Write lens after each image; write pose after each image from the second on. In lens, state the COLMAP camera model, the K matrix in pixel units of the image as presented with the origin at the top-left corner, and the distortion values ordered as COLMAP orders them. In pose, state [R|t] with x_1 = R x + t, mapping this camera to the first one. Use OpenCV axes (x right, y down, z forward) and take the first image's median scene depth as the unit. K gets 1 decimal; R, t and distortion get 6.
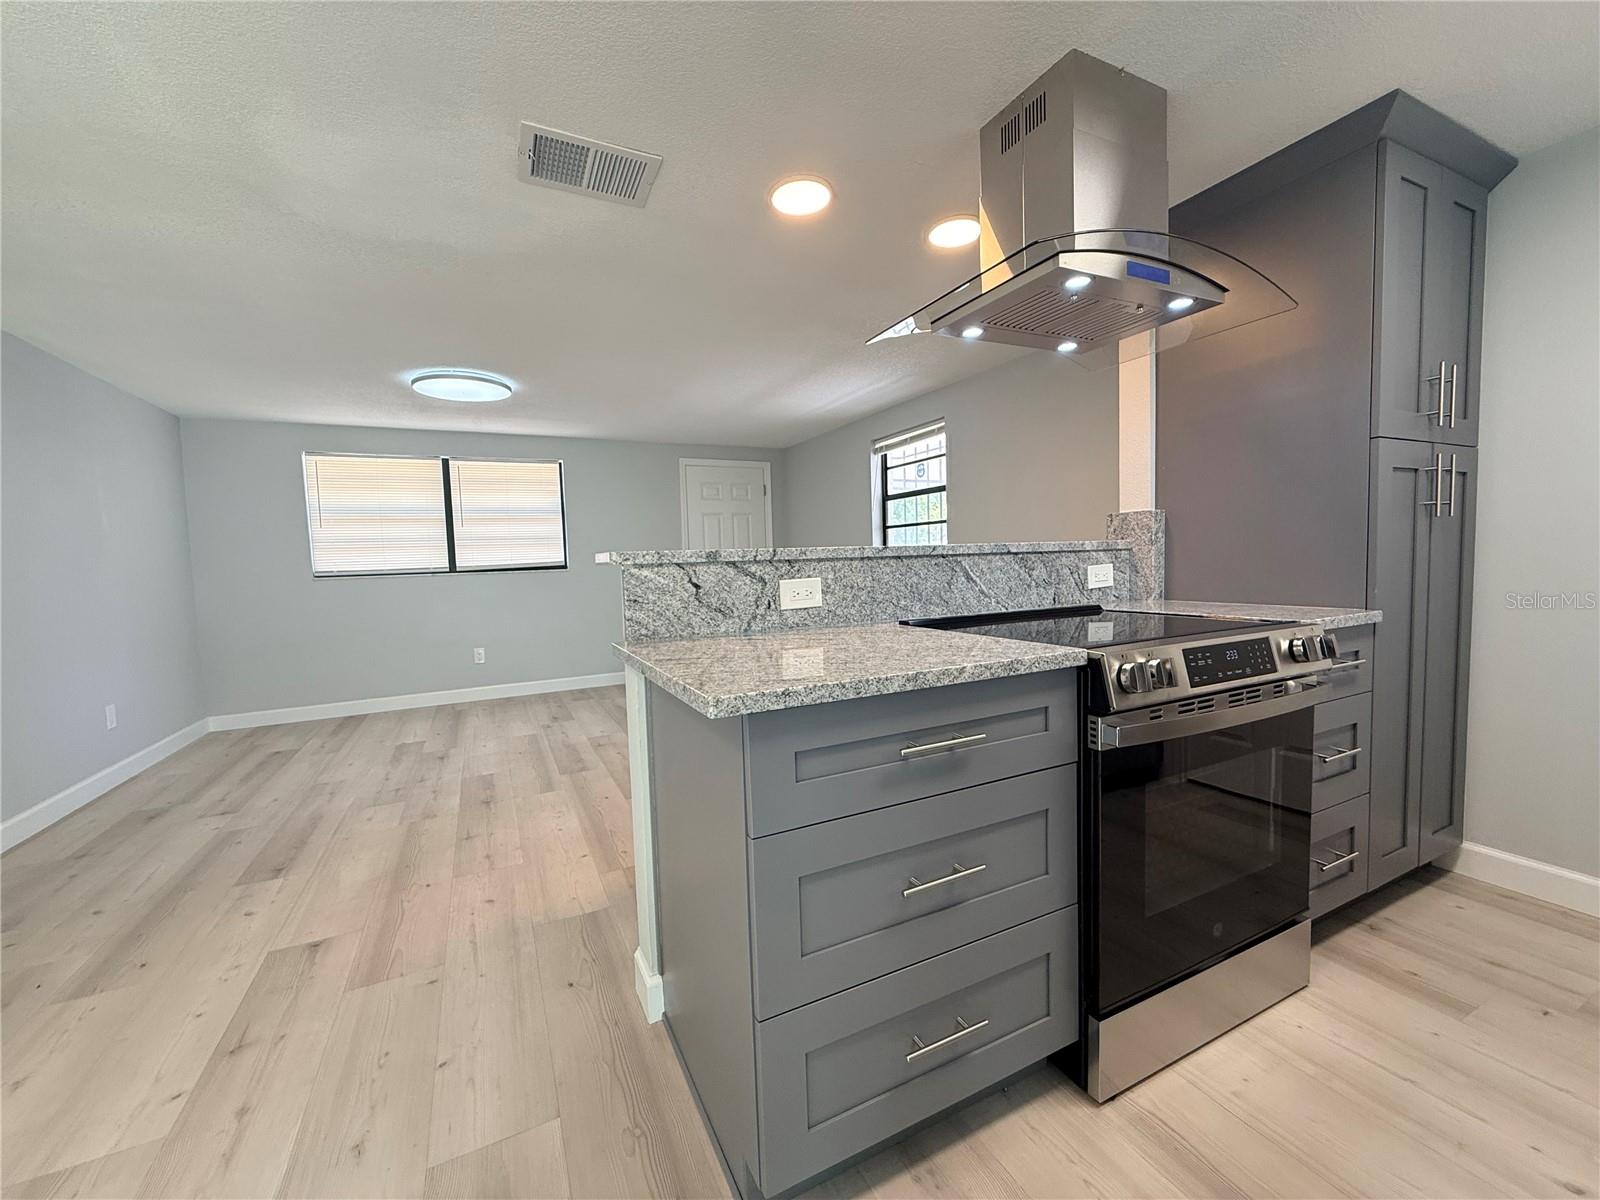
lens RADIAL K [[639.8, 0, 800.7], [0, 639.8, 598.8], [0, 0, 1]] dist [-0.001909, 0.000117]
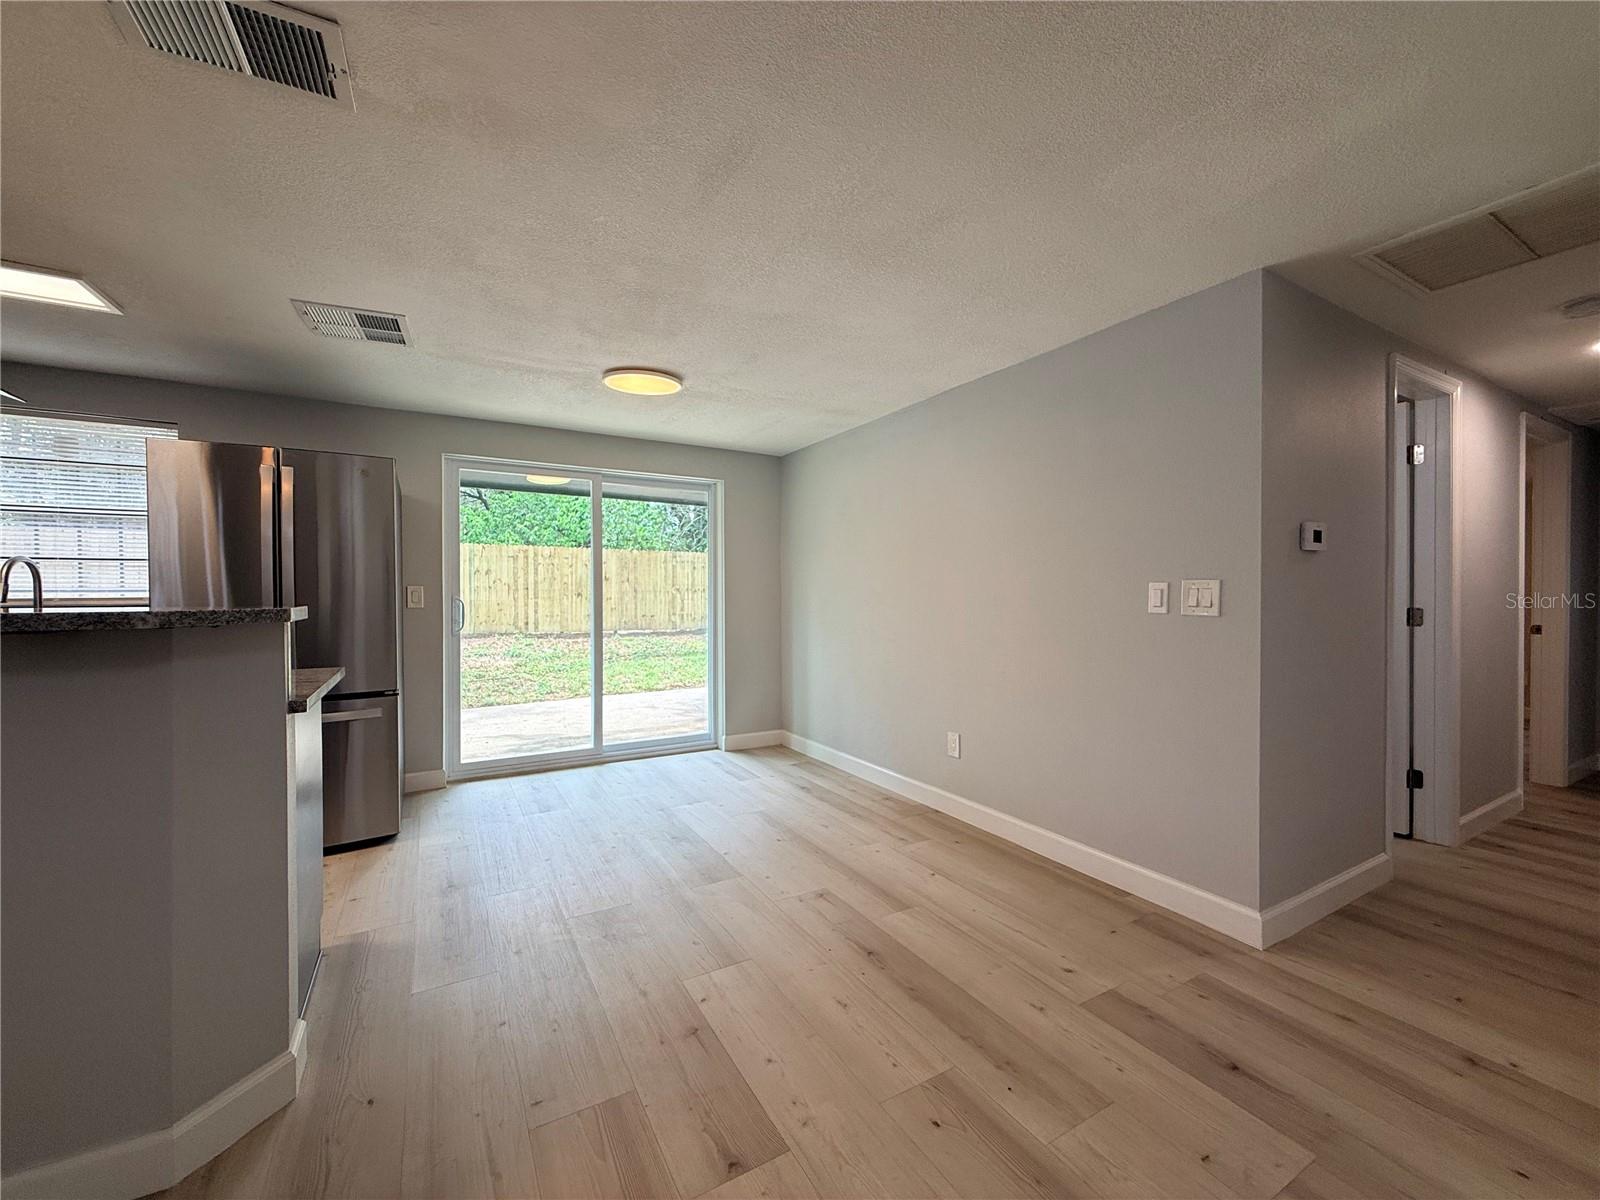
lens RADIAL K [[639.8, 0, 799.5], [0, 639.8, 599.1], [0, 0, 1]] dist [-0.001909, 0.000117]
pose [[-0.997845, 0.031113, -0.057761, -0.859214], [0.026671, 0.996740, 0.076151, -0.117123], [0.059942, 0.074447, -0.995422, 1.740165]]
